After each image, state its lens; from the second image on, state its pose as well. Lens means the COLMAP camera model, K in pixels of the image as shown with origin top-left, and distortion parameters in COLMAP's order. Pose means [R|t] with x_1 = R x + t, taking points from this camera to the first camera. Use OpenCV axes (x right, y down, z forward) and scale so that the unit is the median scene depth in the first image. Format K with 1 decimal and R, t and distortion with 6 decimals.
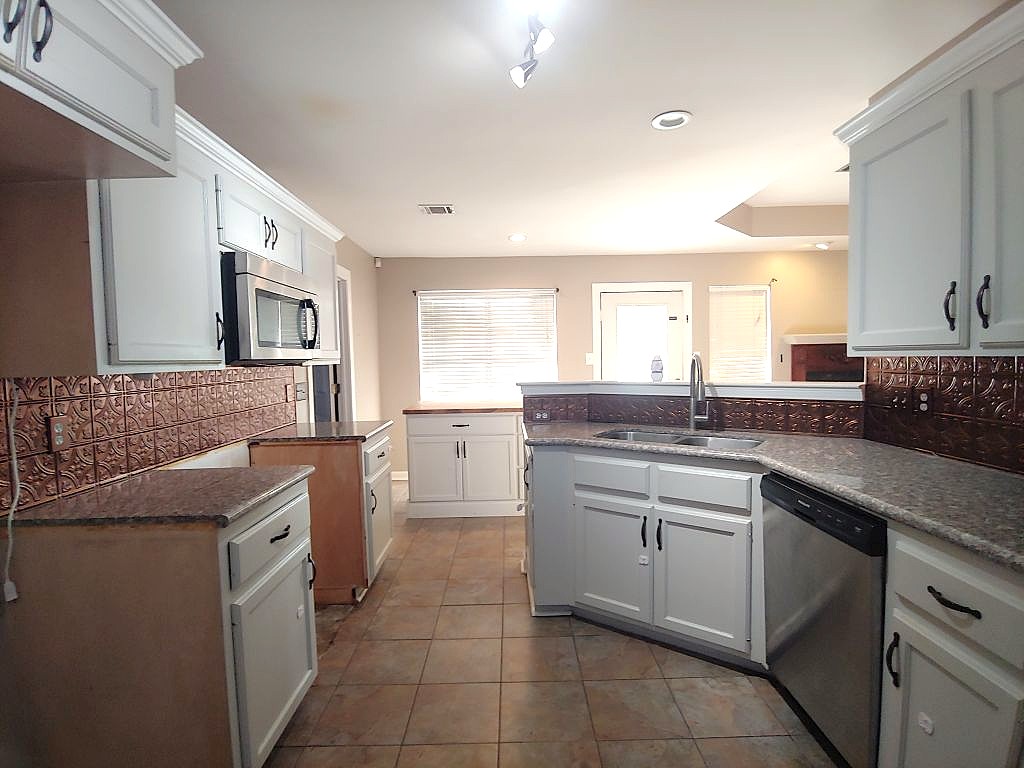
lens RADIAL K [[518.8, 0, 513.6], [0, 518.8, 386.1], [0, 0, 1]] dist [-0.011777, -0.000734]
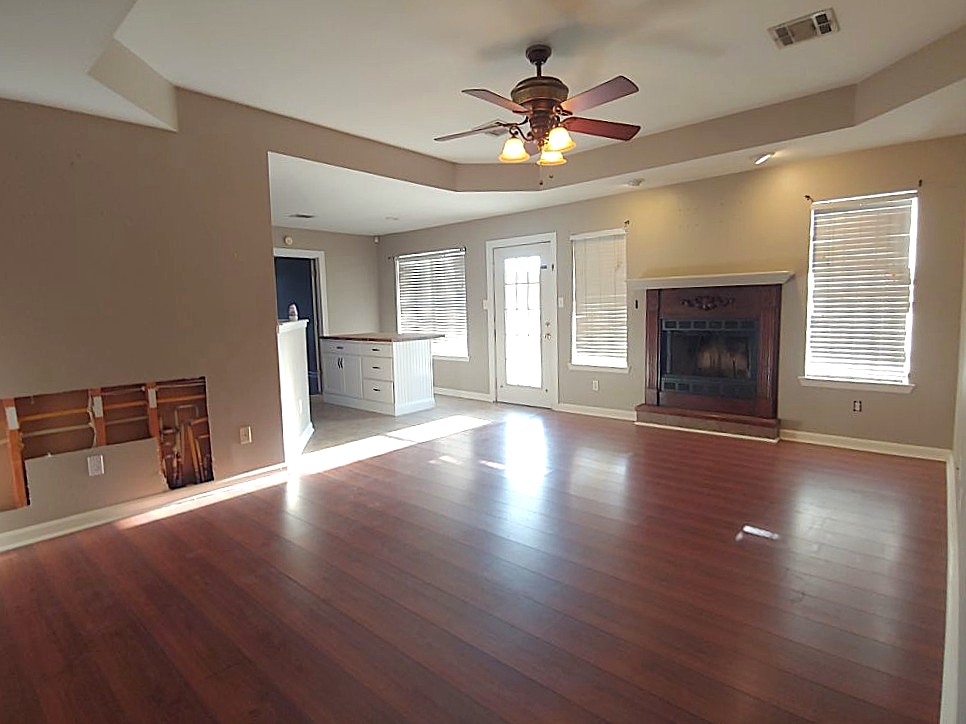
lens RADIAL K [[489.4, 0, 484.5], [0, 489.4, 364.0], [0, 0, 1]] dist [-0.011777, -0.000734]
pose [[0.741668, 0.084404, -0.665436, 0.920339], [-0.032275, 0.995393, 0.090283, -0.017427], [0.669991, -0.045483, 0.740975, 0.144541]]
